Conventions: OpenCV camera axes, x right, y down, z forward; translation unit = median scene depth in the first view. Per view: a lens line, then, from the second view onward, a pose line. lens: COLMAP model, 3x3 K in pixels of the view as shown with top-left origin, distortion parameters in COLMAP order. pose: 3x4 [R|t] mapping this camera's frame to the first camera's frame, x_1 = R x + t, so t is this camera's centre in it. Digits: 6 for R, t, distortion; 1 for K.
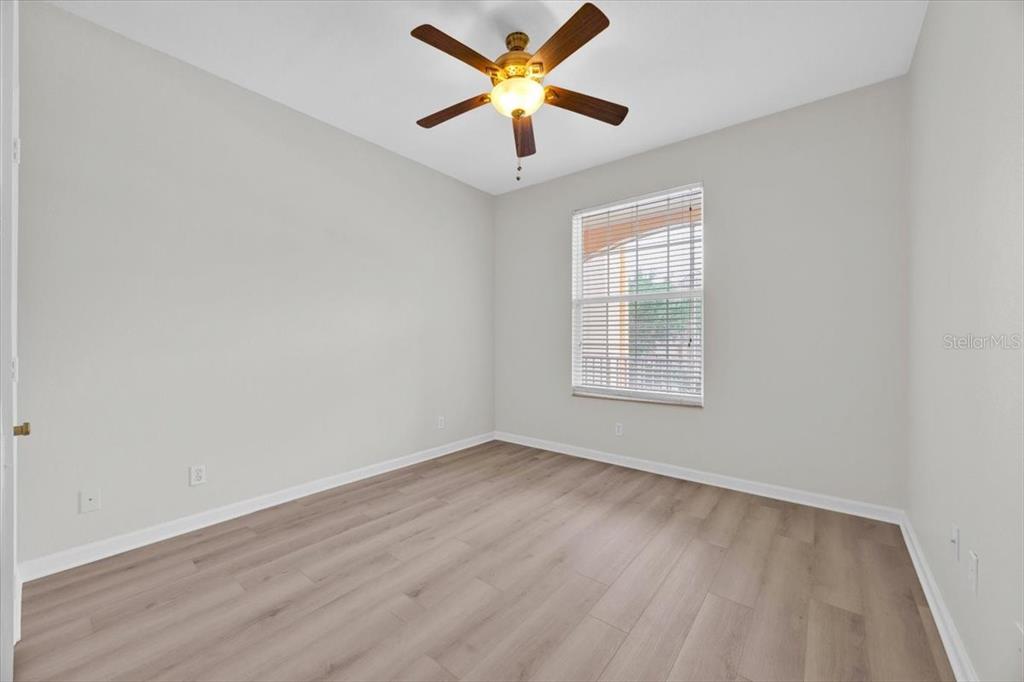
lens RADIAL K [[393.5, 0, 514.8], [0, 393.5, 344.7], [0, 0, 1]] dist [-0.008813, -0.000075]
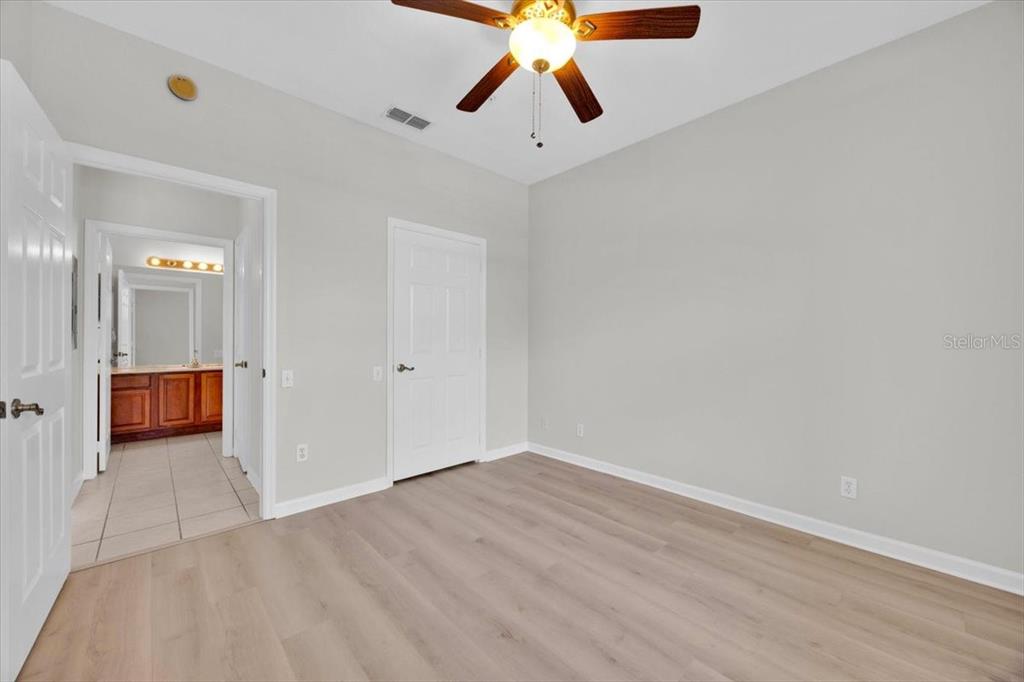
lens RADIAL K [[393.5, 0, 508.9], [0, 393.5, 339.1], [0, 0, 1]] dist [-0.008813, -0.000075]
pose [[-0.162289, -0.005704, -0.986727, 0.716867], [-0.022114, 0.999753, -0.002142, -0.008671], [0.986496, 0.021473, -0.162375, 0.938433]]
